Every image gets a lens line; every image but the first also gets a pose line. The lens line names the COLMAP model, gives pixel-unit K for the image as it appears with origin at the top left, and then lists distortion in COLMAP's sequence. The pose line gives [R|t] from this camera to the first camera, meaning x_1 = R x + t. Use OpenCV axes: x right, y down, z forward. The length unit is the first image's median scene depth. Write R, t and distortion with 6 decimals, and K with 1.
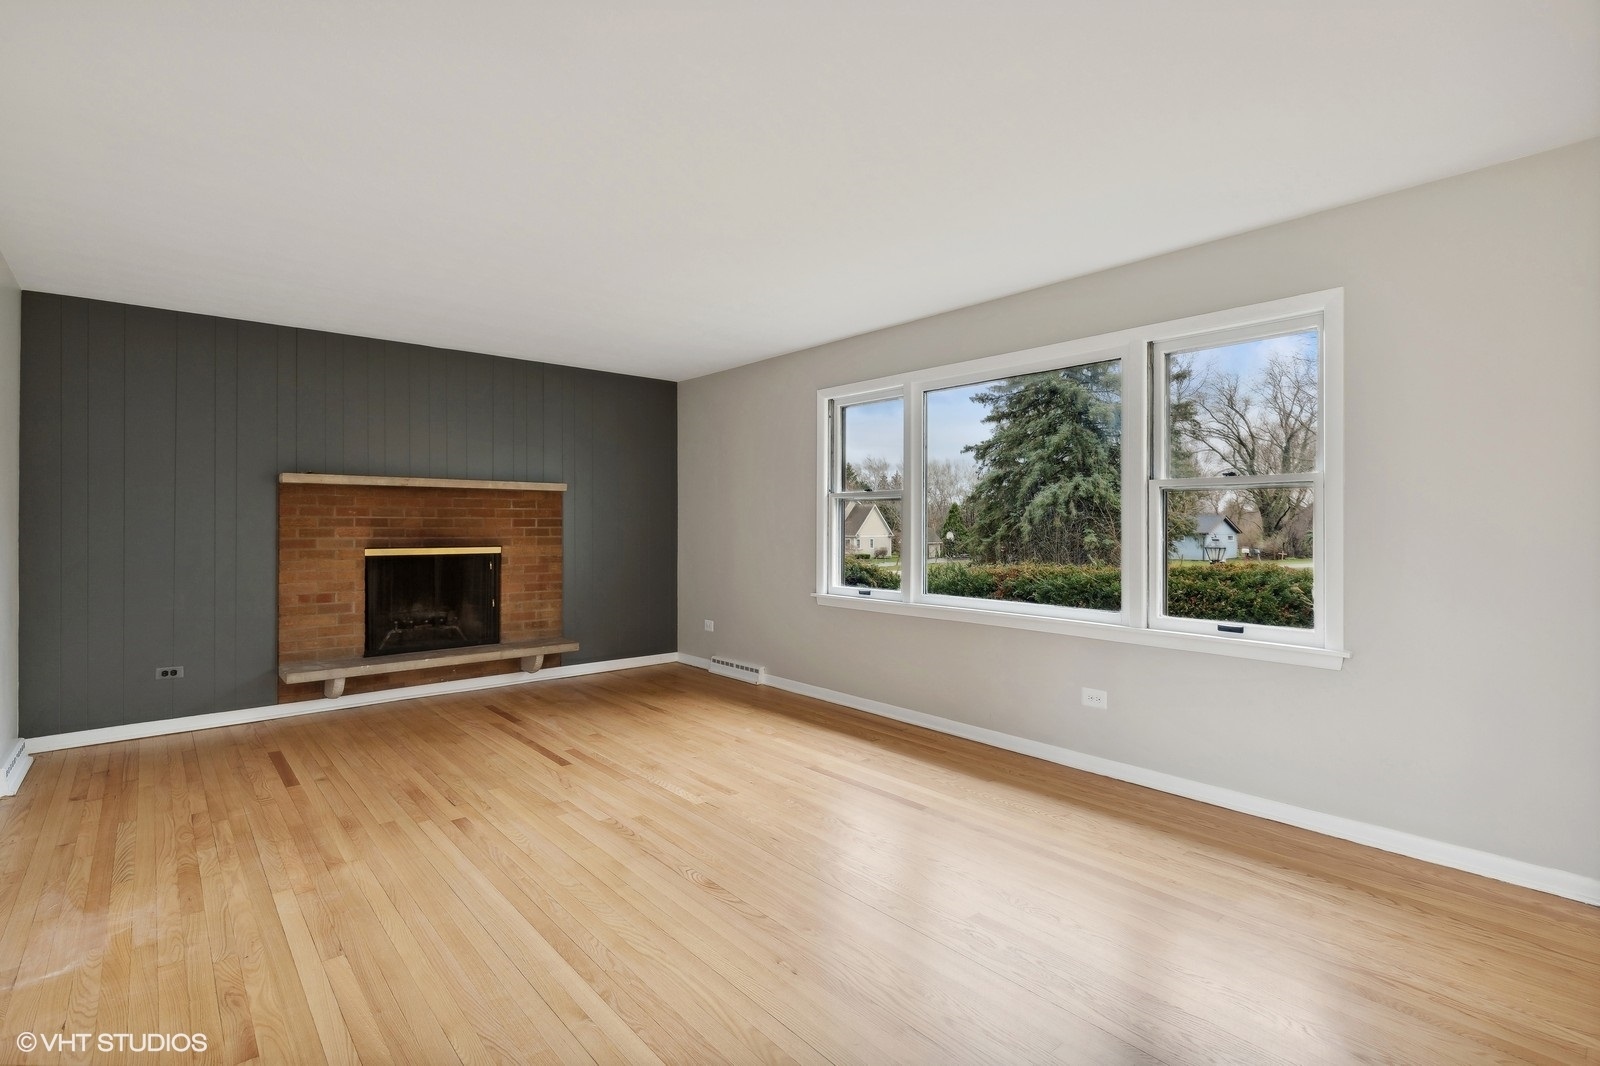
lens RADIAL K [[739.1, 0, 802.4], [0, 739.1, 533.5], [0, 0, 1]] dist [0.003002, 0.000292]
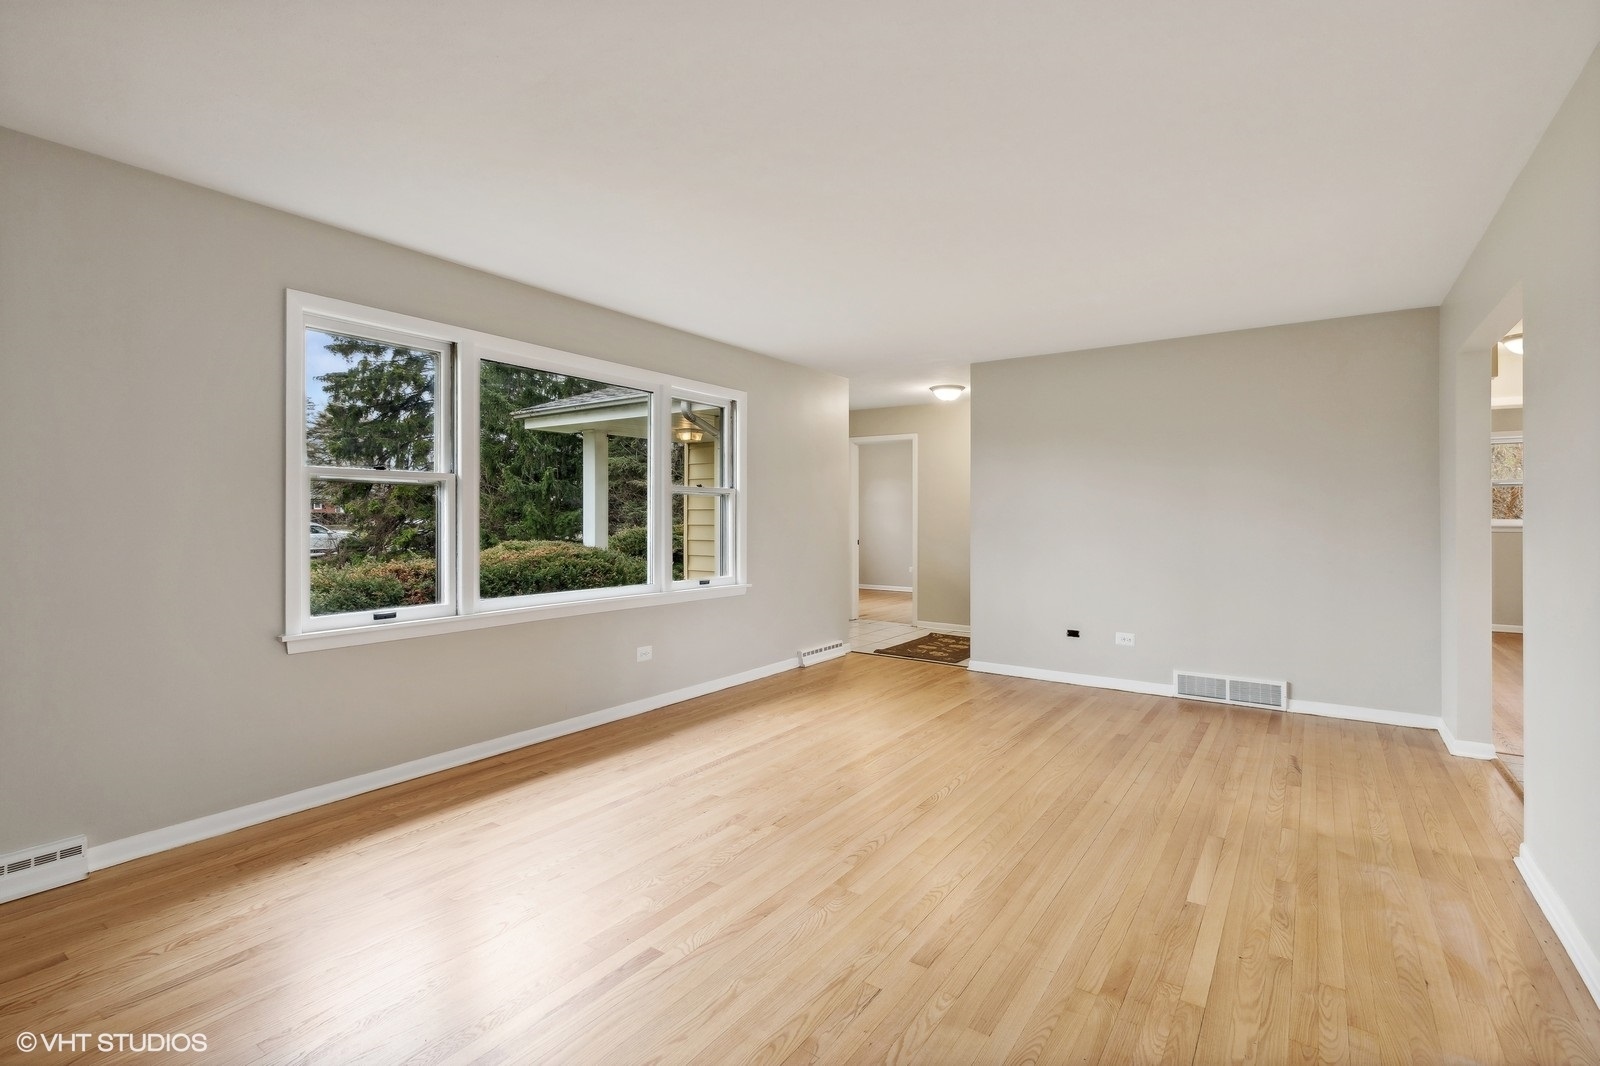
lens RADIAL K [[762.2, 0, 781.1], [0, 762.2, 516.8], [0, 0, 1]] dist [0.001879, 0.000202]
pose [[-0.236002, 0.001531, 0.971751, -0.788791], [0.013097, 0.999913, 0.001606, -0.007584], [-0.971664, 0.013106, -0.236002, 0.920517]]
